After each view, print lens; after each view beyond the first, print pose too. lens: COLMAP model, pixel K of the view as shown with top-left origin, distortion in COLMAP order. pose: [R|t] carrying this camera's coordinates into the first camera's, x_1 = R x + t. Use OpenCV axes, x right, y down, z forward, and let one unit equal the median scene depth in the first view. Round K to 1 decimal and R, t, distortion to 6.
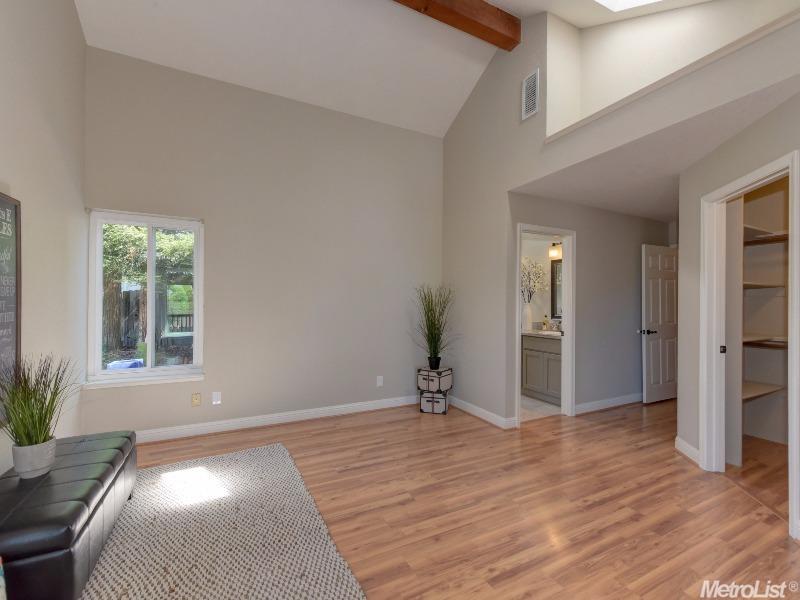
lens RADIAL K [[352.2, 0, 401.0], [0, 352.2, 302.1], [0, 0, 1]] dist [0.009469, -0.001531]
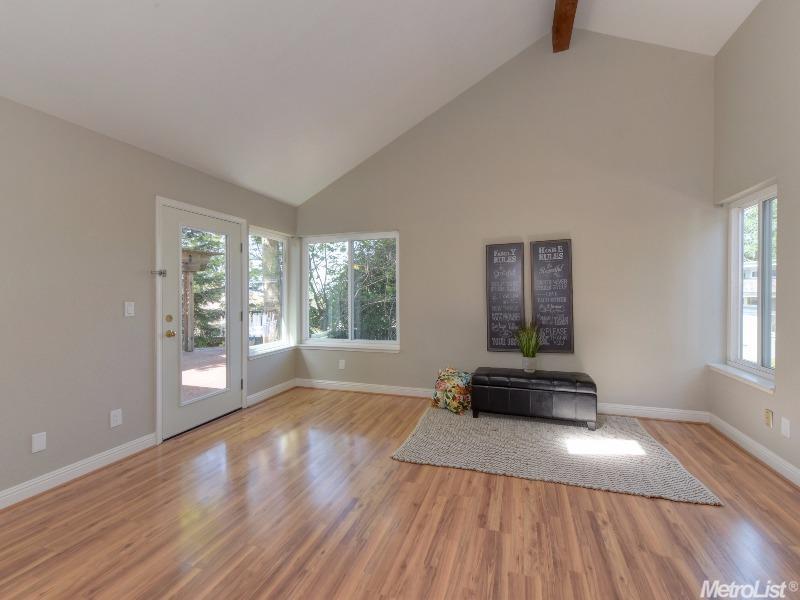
lens RADIAL K [[352.2, 0, 400.7], [0, 352.2, 297.7], [0, 0, 1]] dist [0.009469, -0.001531]
pose [[-0.713518, 0.006567, -0.700606, 0.784535], [0.005123, 0.999978, 0.004156, 0.016755], [0.700618, -0.000623, -0.713536, 1.525201]]
